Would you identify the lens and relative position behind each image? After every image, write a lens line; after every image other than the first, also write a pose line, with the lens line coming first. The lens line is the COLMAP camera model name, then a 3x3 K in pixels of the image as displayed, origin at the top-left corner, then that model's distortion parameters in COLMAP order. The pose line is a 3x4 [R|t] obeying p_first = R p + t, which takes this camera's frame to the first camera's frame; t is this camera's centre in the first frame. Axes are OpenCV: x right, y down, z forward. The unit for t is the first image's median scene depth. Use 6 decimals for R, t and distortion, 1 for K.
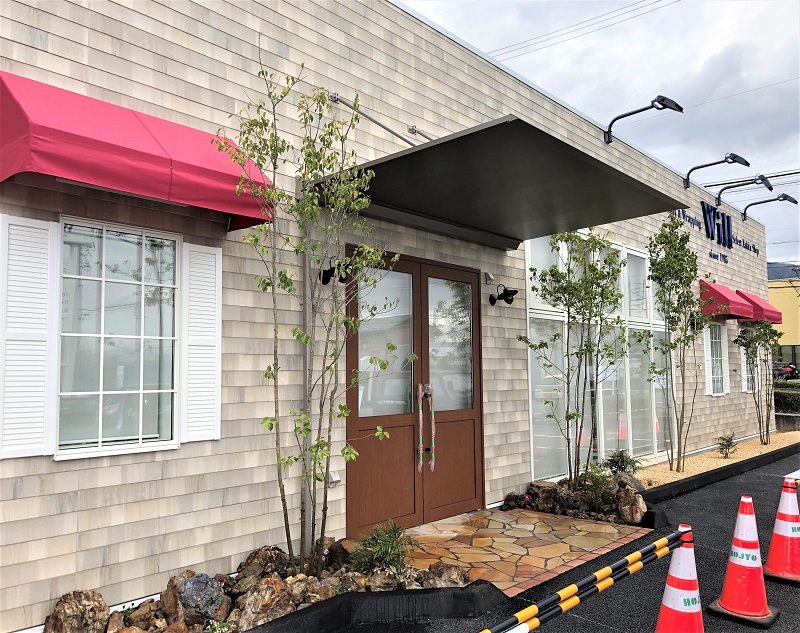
lens RADIAL K [[700.6, 0, 414.3], [0, 700.6, 319.8], [0, 0, 1]] dist [0.011038, 0.020854]
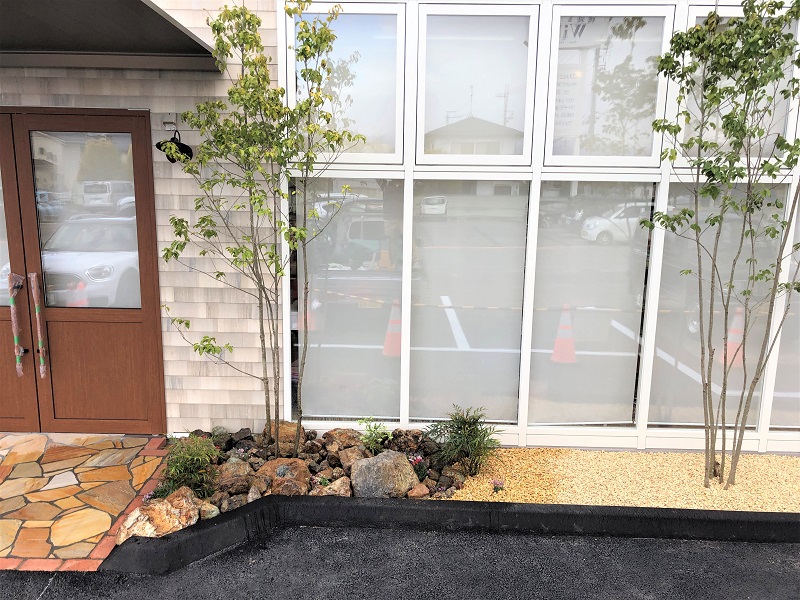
lens RADIAL K [[626.1, 0, 400.0], [0, 626.1, 300.0], [0, 0, 1]] dist [0.002391, 0.001661]
pose [[0.637429, 0.172403, -0.750974, 1.117878], [0.033965, 0.967412, 0.250921, -0.057926], [0.769760, -0.185451, 0.610800, 1.194431]]
